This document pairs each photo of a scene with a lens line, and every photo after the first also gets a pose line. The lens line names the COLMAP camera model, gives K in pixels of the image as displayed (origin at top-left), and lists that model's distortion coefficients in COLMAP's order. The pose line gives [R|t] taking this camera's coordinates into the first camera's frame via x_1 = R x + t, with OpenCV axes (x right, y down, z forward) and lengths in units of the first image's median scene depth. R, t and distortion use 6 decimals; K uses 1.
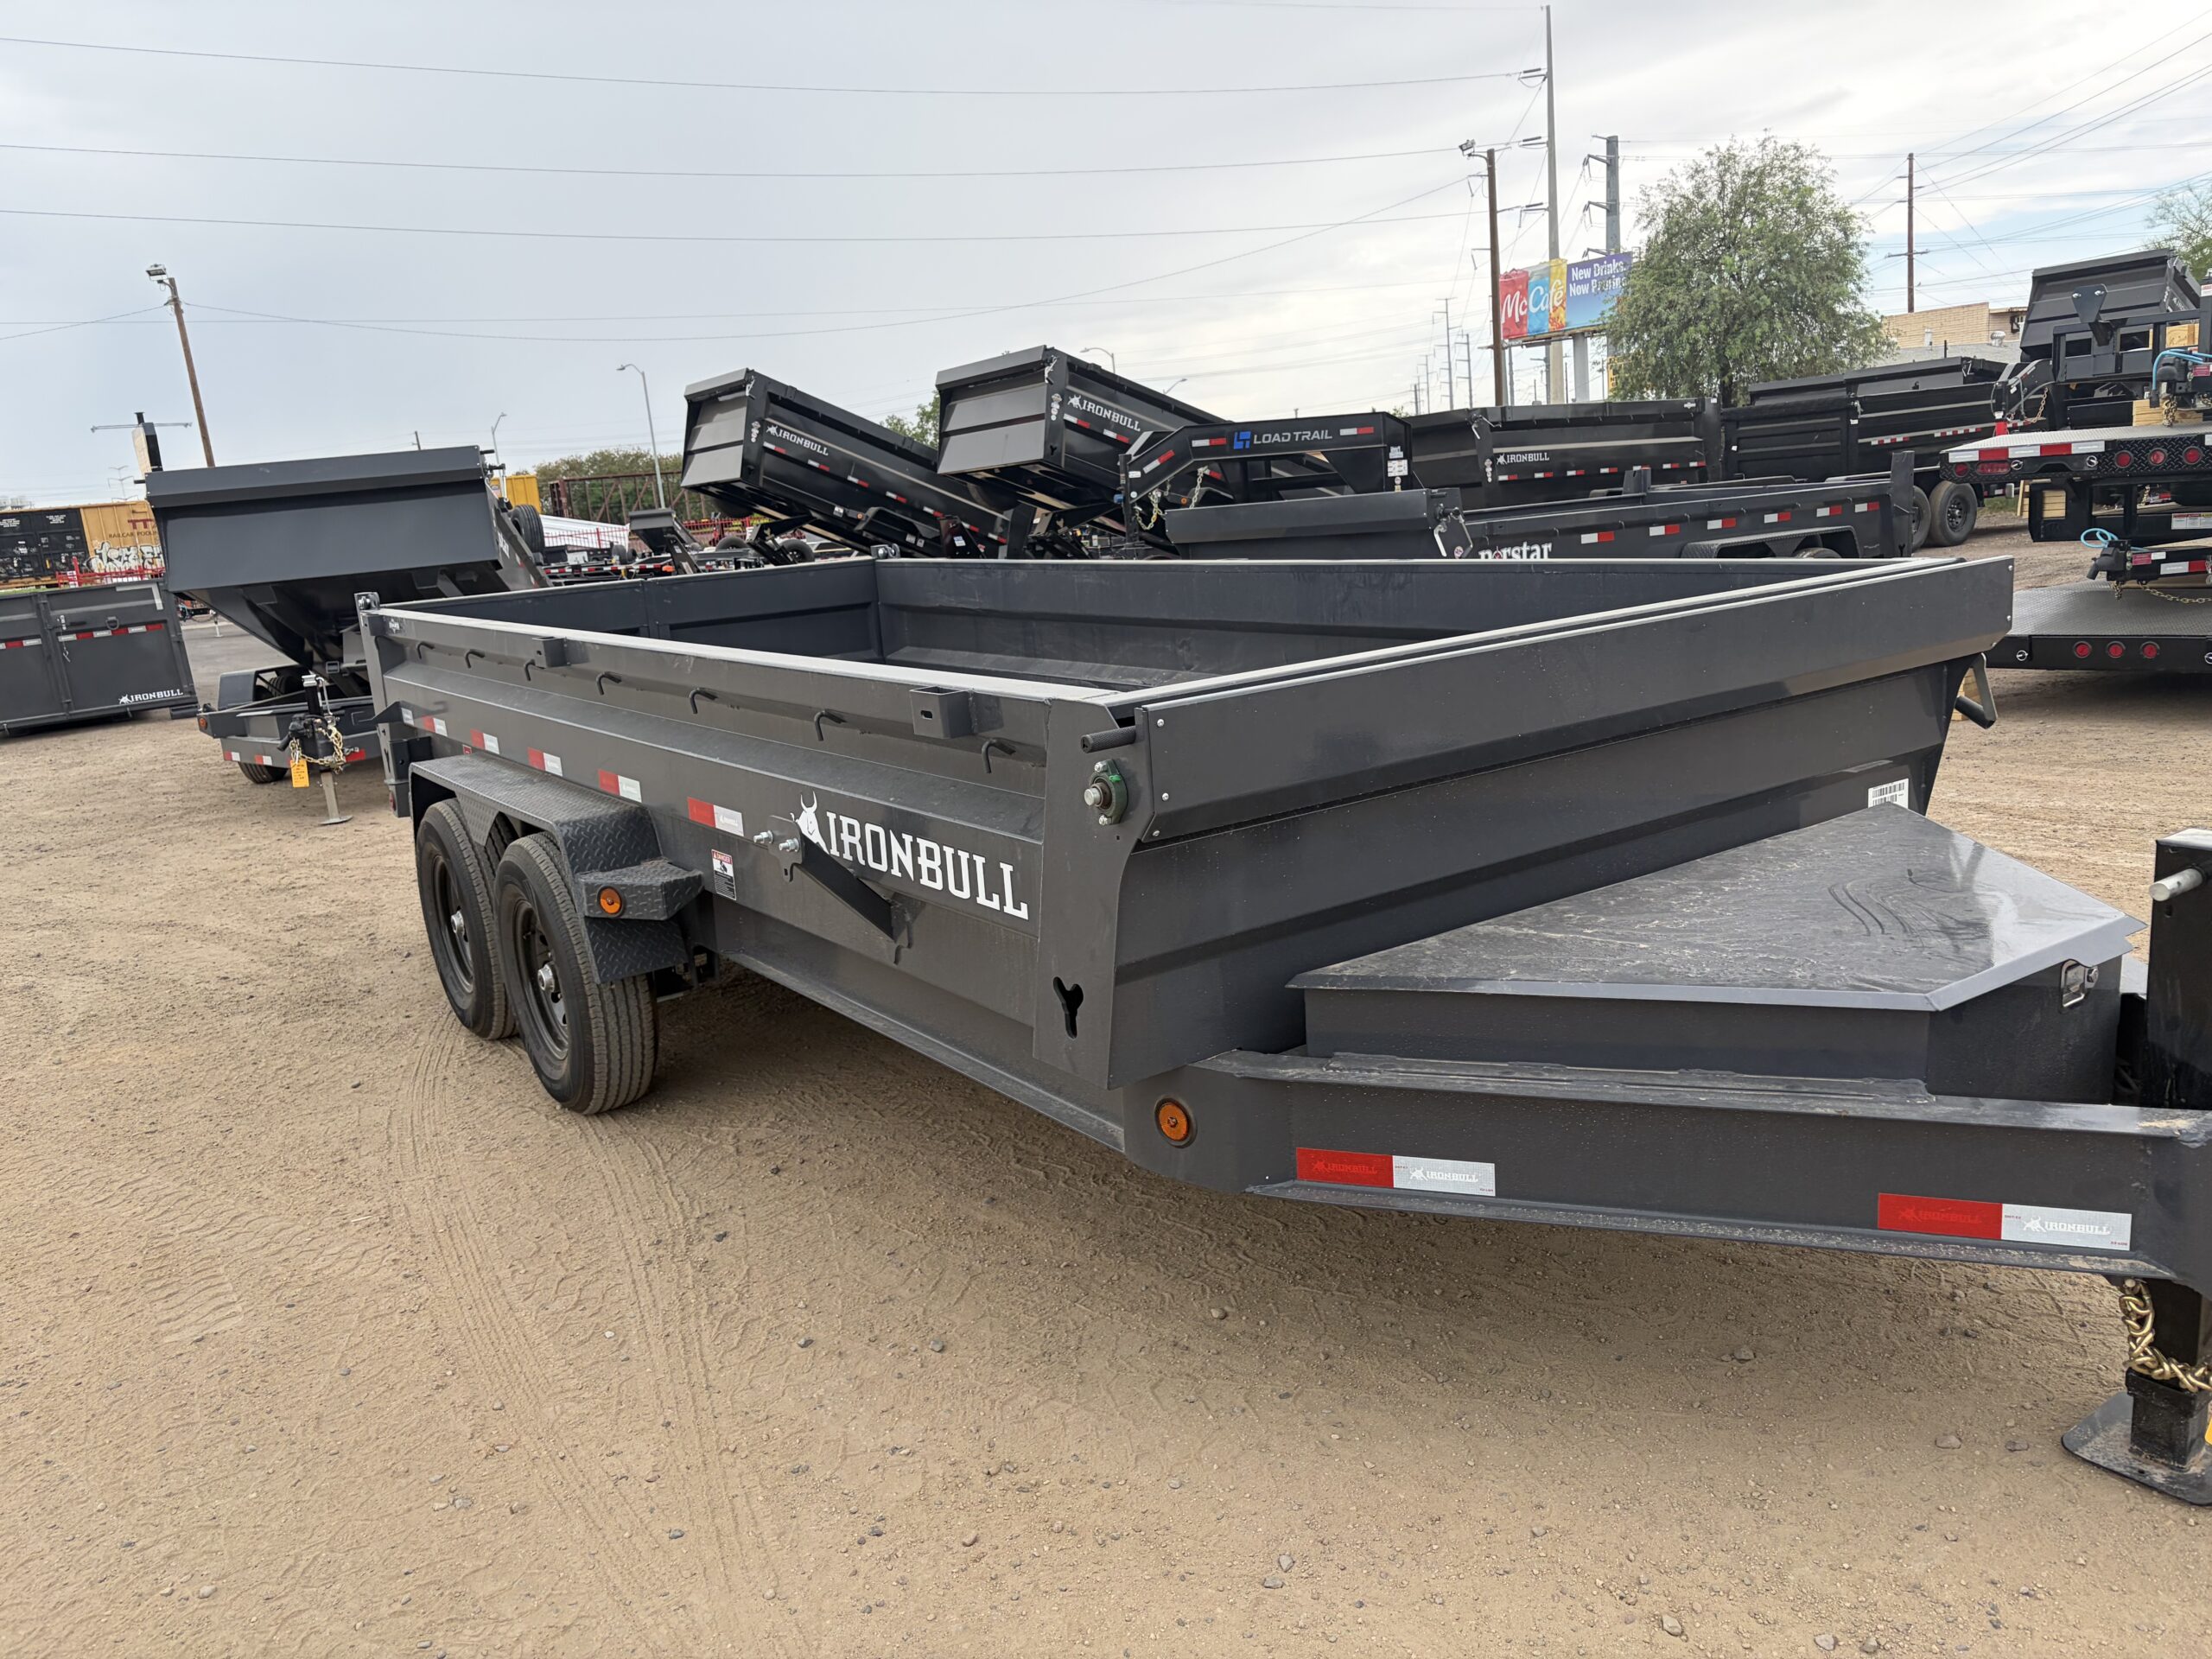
lens RADIAL K [[1701.4, 0, 1105.2], [0, 1701.4, 836.4], [0, 0, 1]] dist [0.043506, -0.049531]
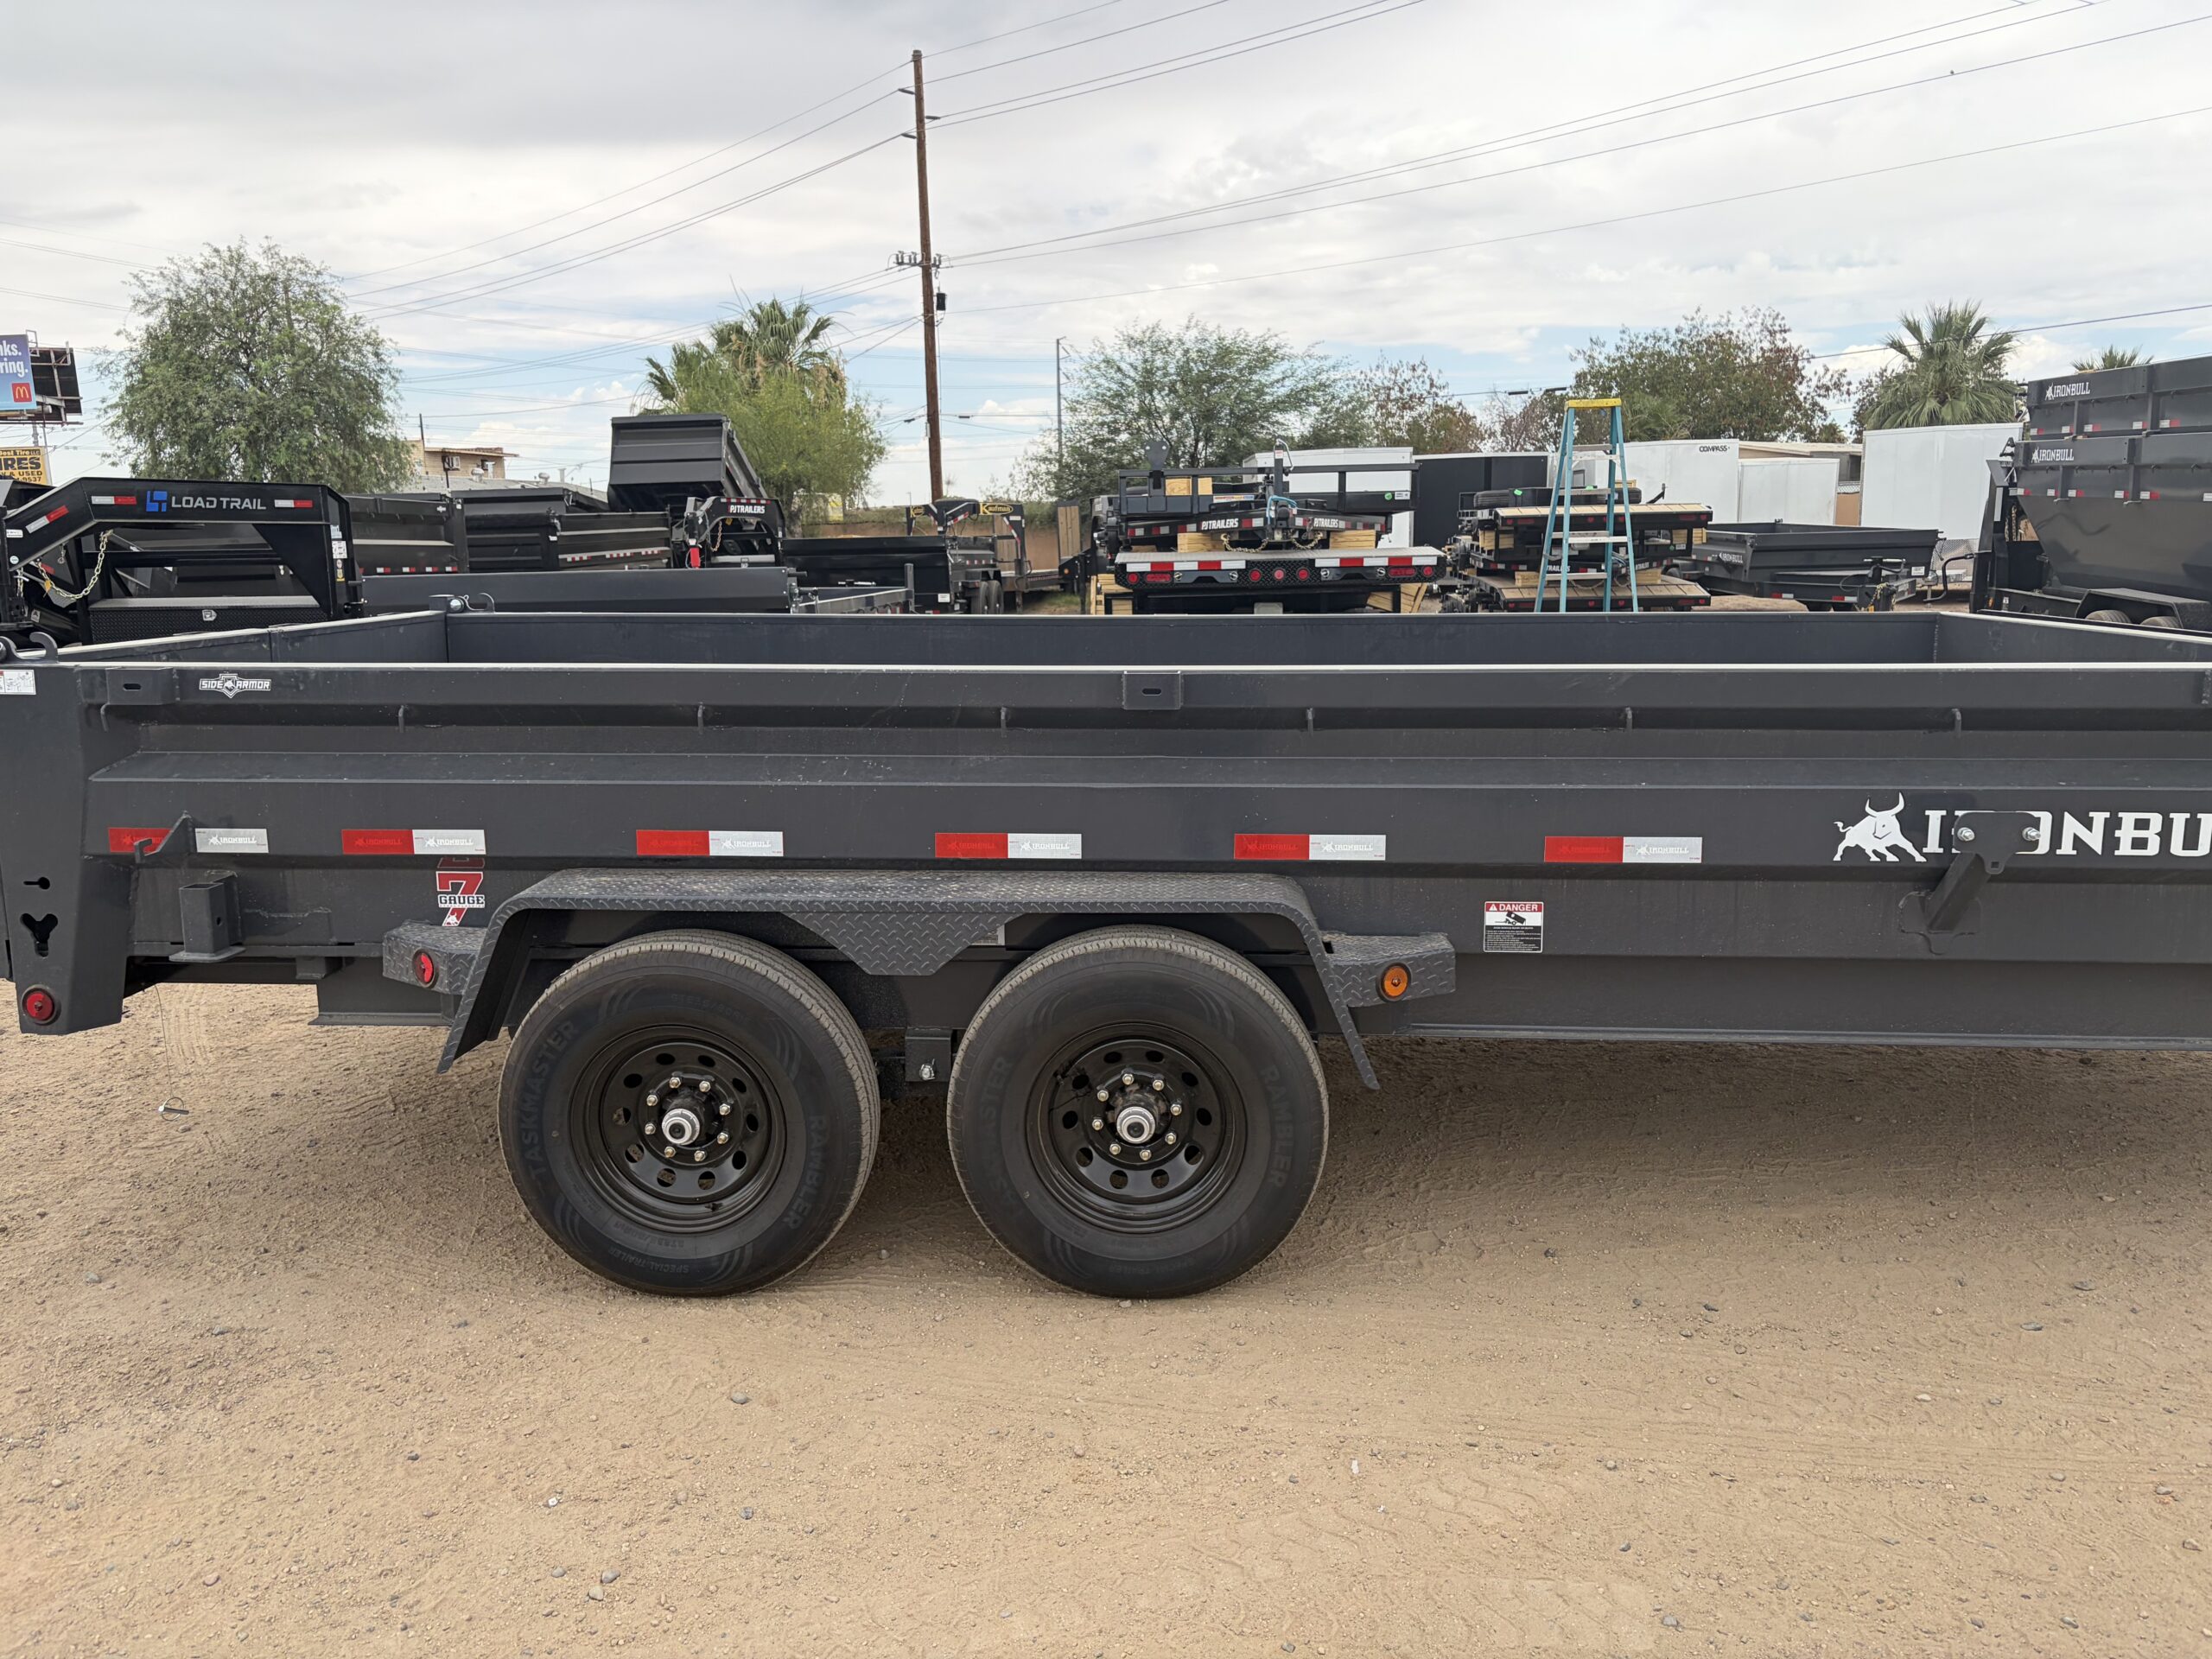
lens RADIAL K [[1701.4, 0, 1108.3], [0, 1701.4, 811.7], [0, 0, 1]] dist [0.043506, -0.049531]
pose [[0.604259, -0.057731, 0.794693, -0.299479], [0.126459, 0.991679, -0.024115, -0.012074], [-0.786688, 0.115068, 0.606532, 0.177491]]
